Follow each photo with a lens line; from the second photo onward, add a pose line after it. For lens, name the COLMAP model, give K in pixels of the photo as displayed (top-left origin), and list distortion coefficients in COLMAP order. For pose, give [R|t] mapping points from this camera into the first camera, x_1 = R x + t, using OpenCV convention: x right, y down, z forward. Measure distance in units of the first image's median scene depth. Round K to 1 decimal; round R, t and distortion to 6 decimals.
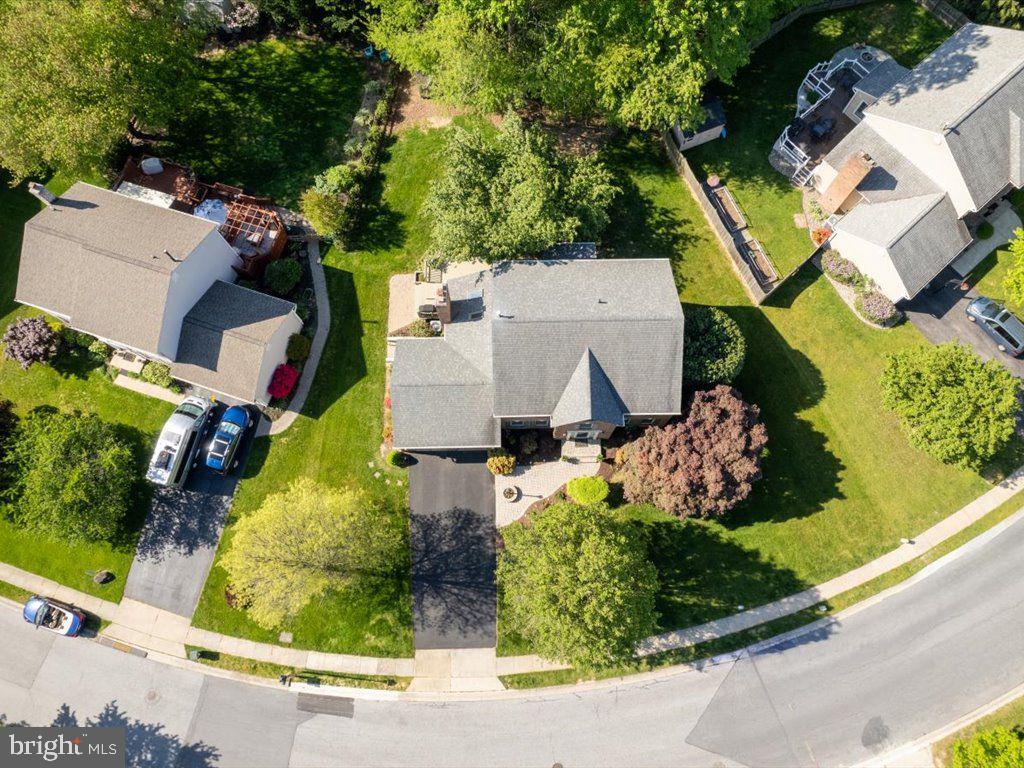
lens RADIAL K [[741.1, 0, 512.0], [0, 741.1, 384.0], [0, 0, 1]] dist [-0.081337, 0.071054]
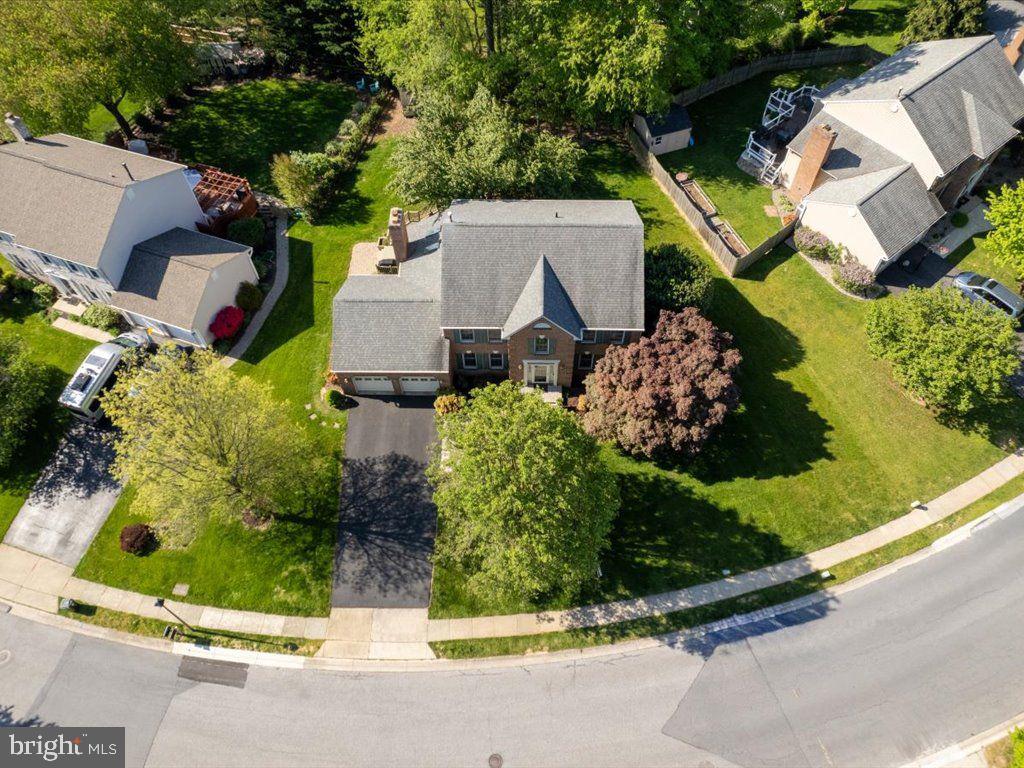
lens RADIAL K [[741.1, 0, 512.0], [0, 741.1, 384.0], [0, 0, 1]] dist [-0.081337, 0.071054]
pose [[0.999370, 0.028888, -0.020636, 0.080450], [-0.033809, 0.951789, -0.304886, 0.364622], [0.010834, 0.305392, 0.952165, 0.138479]]
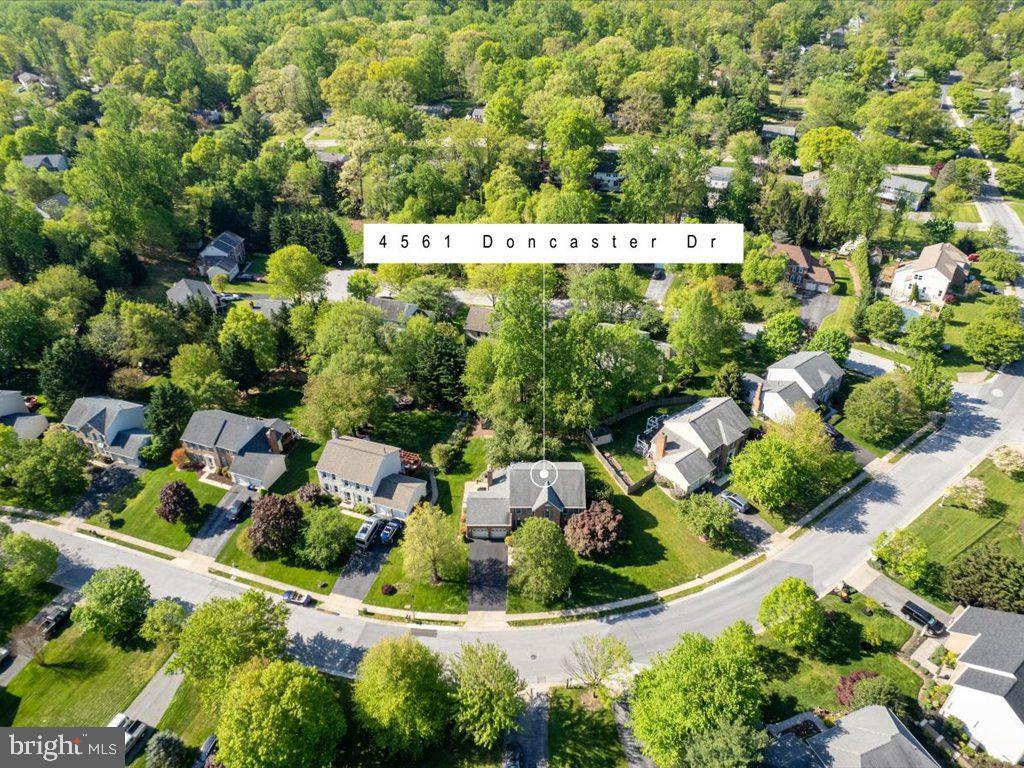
lens RADIAL K [[732.1, 0, 512.0], [0, 732.1, 384.0], [0, 0, 1]] dist [-0.051136, 0.000121]
pose [[0.999401, 0.019459, -0.028621, 0.043284], [-0.033370, 0.761080, -0.647799, 1.219612], [0.009177, 0.648366, 0.761274, -1.034465]]
